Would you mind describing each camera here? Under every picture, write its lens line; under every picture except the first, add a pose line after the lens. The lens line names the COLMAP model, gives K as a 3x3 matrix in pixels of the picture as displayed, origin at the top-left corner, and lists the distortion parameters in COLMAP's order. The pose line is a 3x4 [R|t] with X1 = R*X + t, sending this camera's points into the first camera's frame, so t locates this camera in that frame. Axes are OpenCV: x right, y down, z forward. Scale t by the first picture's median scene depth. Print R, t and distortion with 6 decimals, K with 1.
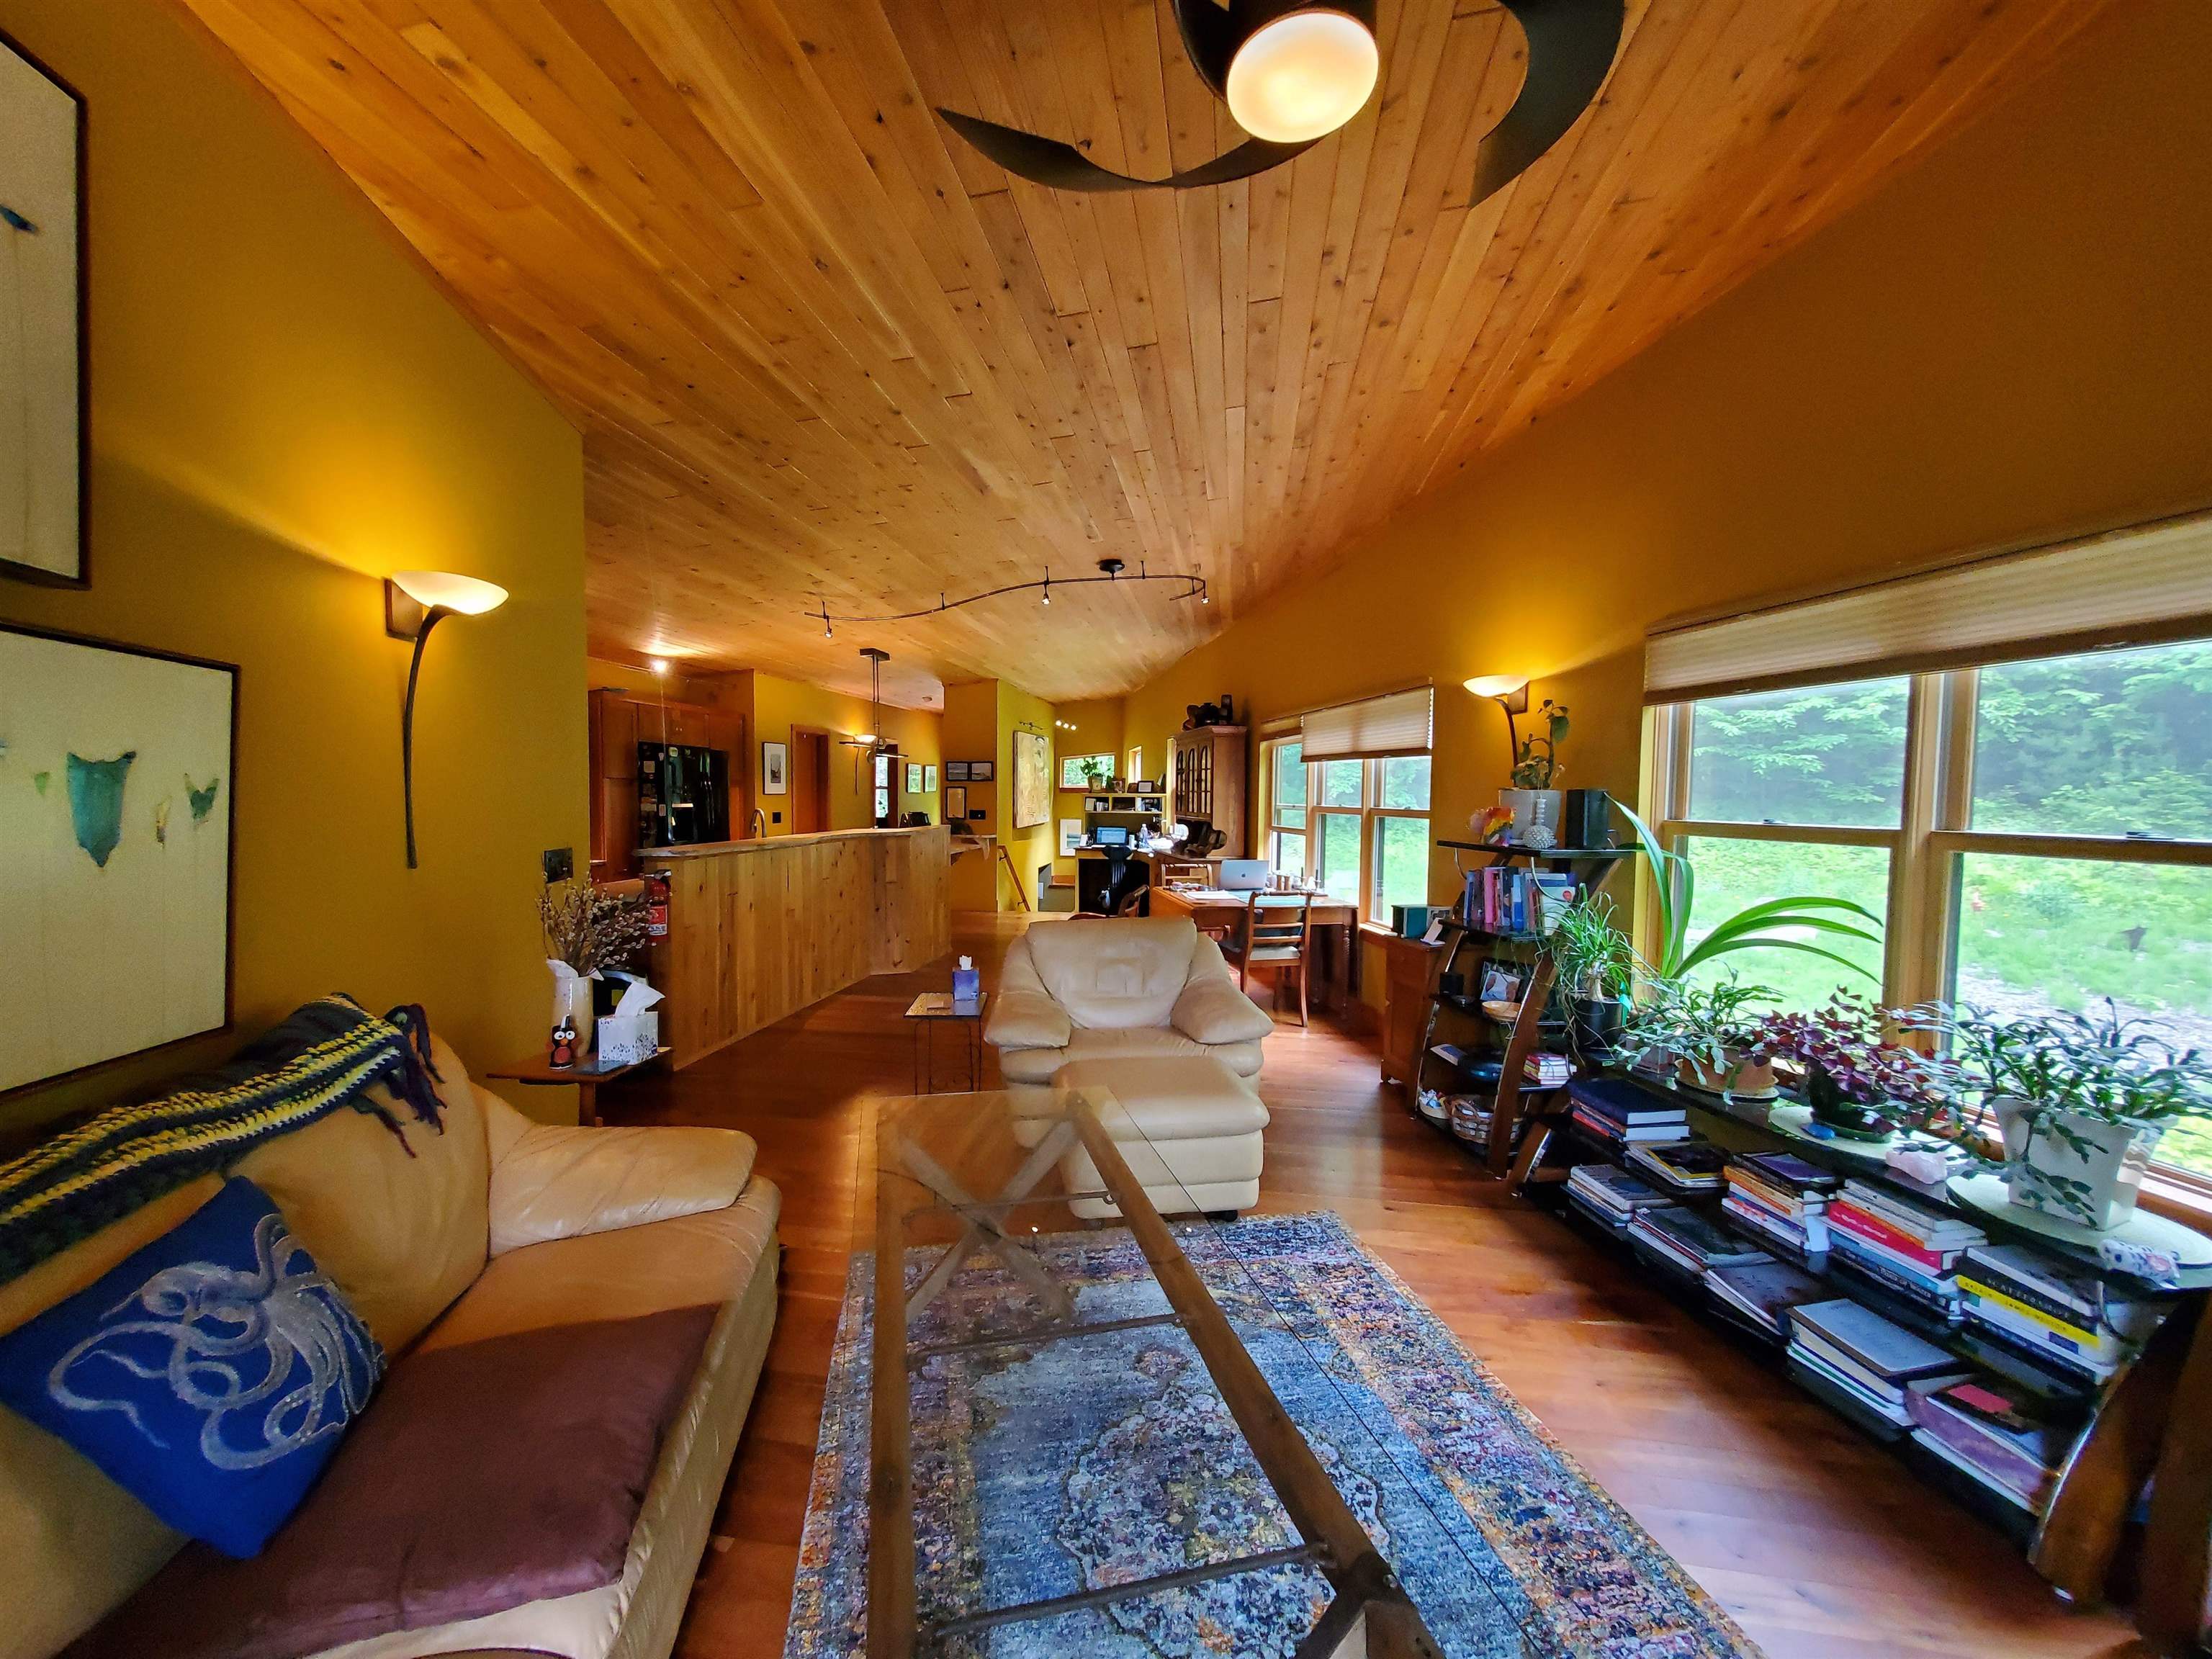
lens RADIAL K [[874.9, 0, 1111.0], [0, 874.9, 831.4], [0, 0, 1]] dist [0.007337, -0.002399]
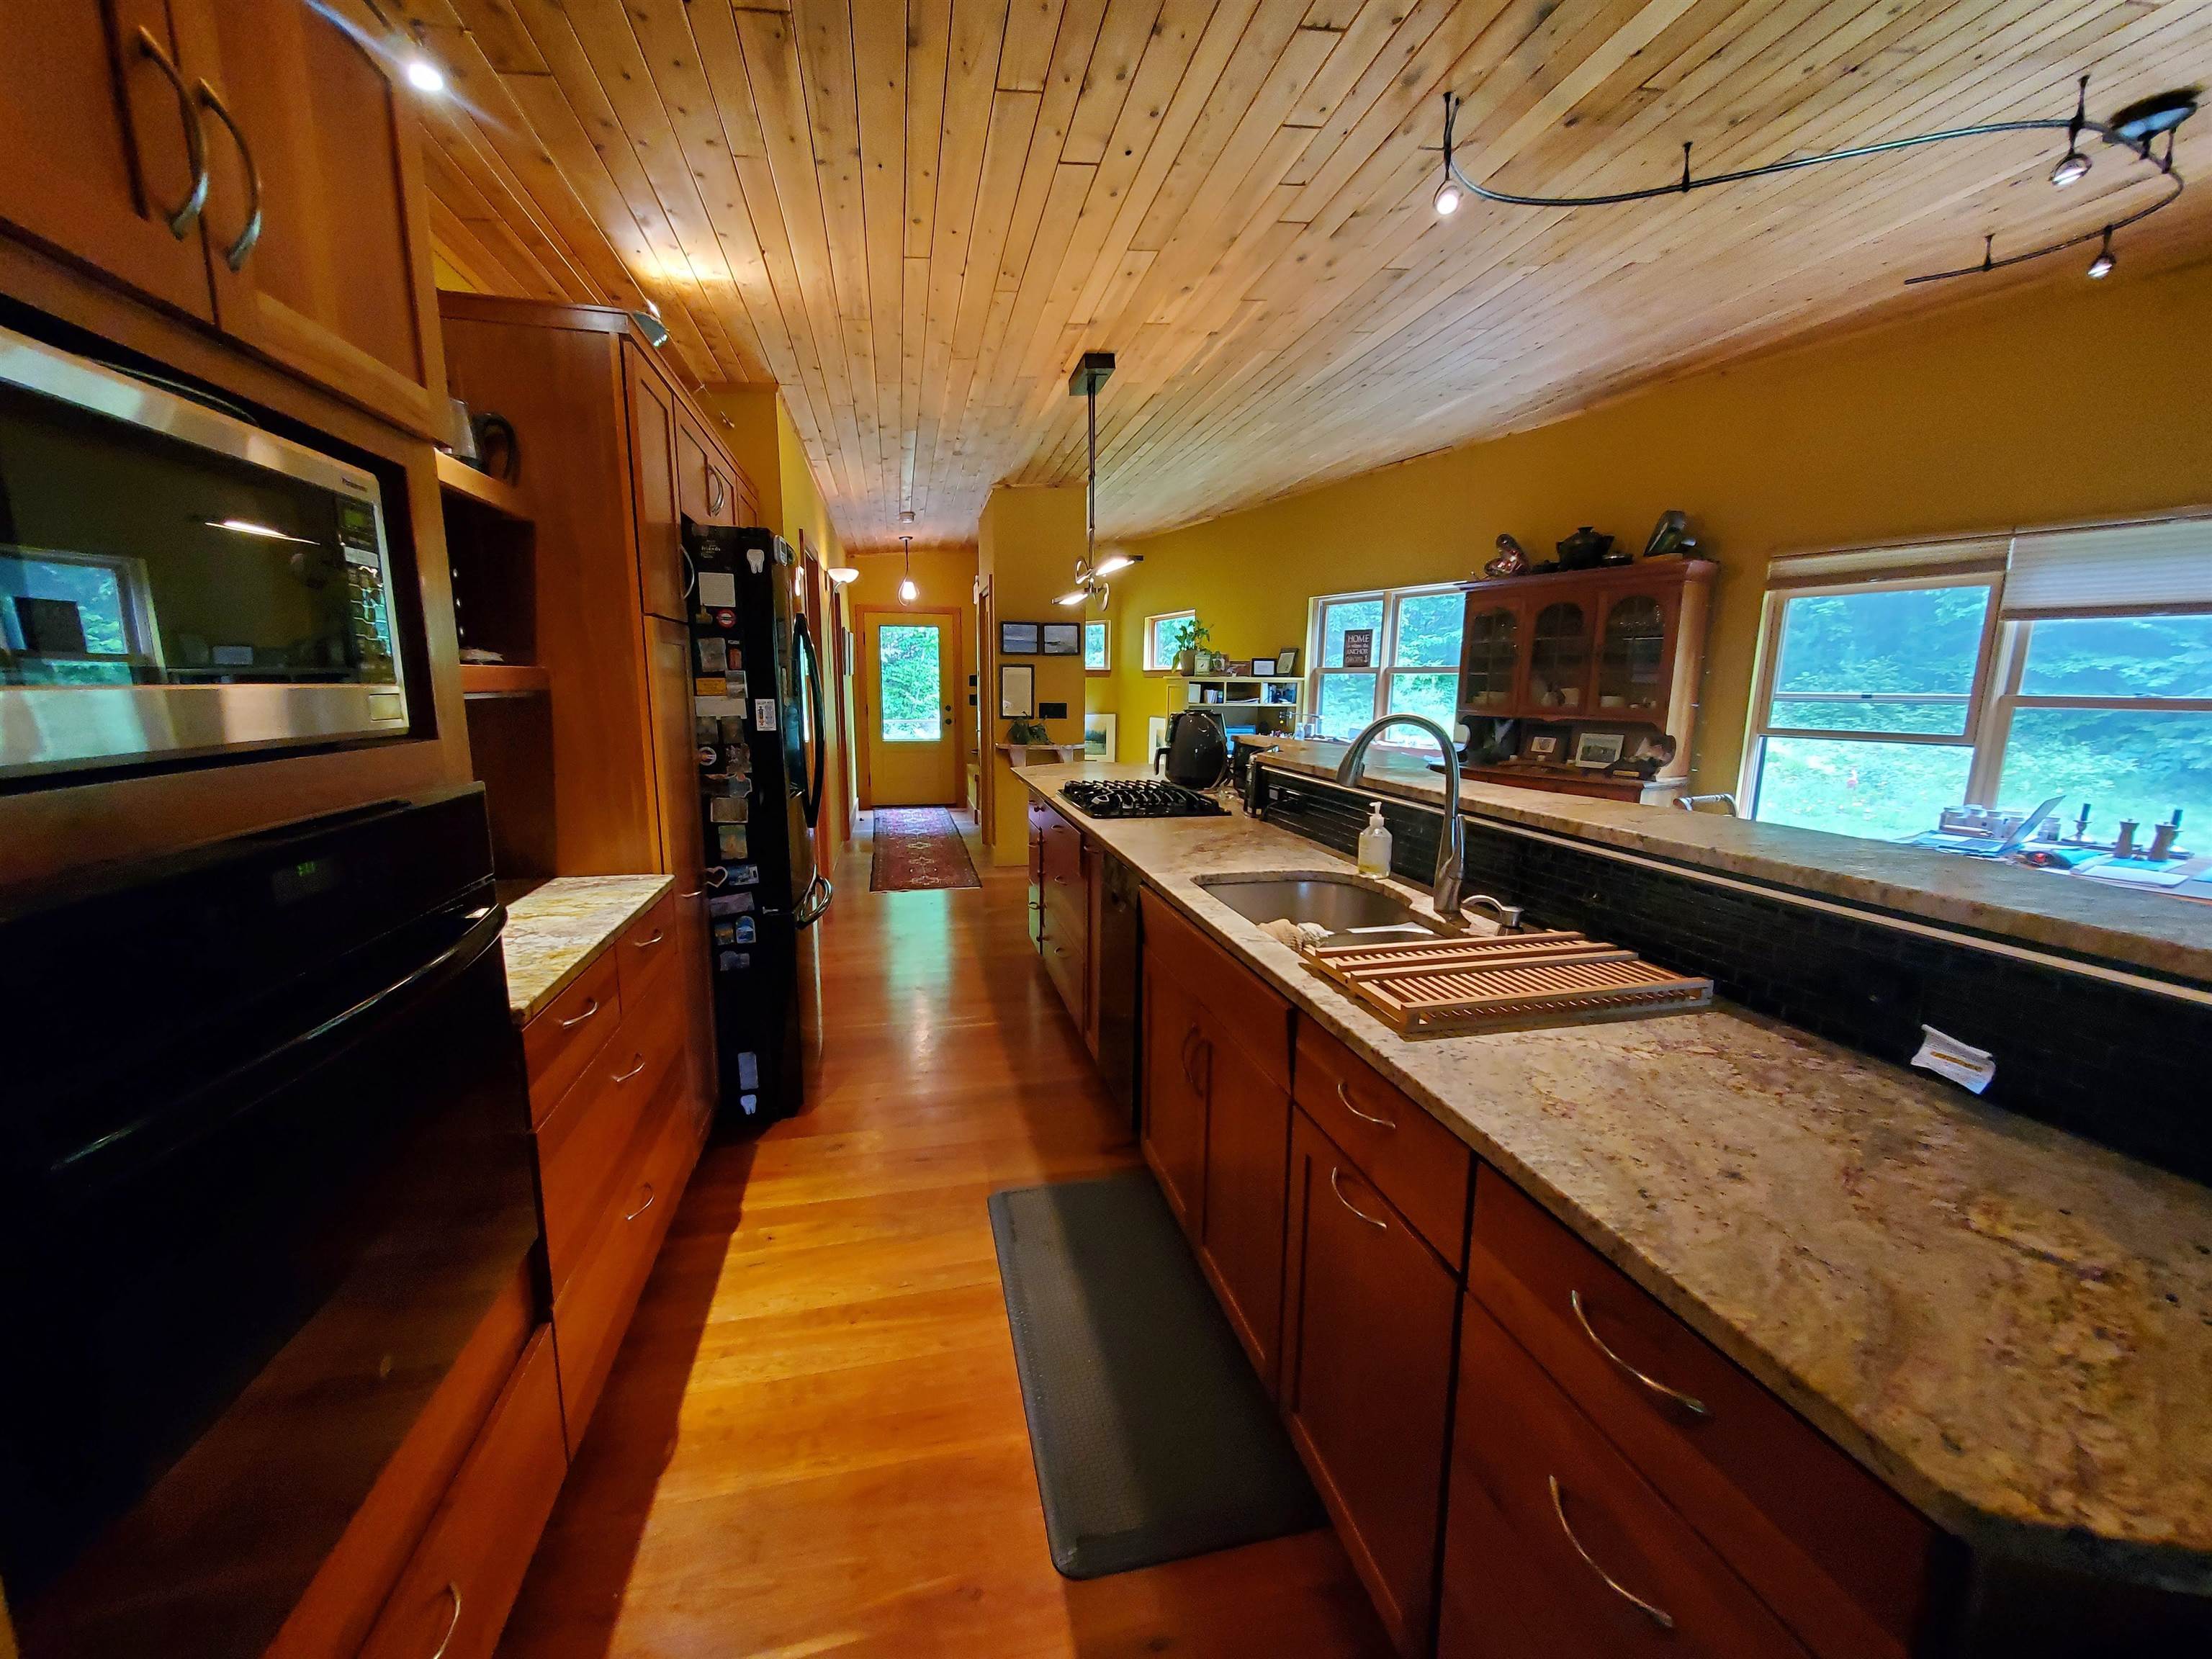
lens RADIAL K [[874.9, 0, 1103.3], [0, 874.9, 831.8], [0, 0, 1]] dist [0.007337, -0.002399]
pose [[0.932155, -0.061077, 0.356870, -0.405419], [0.015575, 0.991521, 0.129011, -0.016384], [-0.361723, -0.114700, 0.925203, 0.482130]]
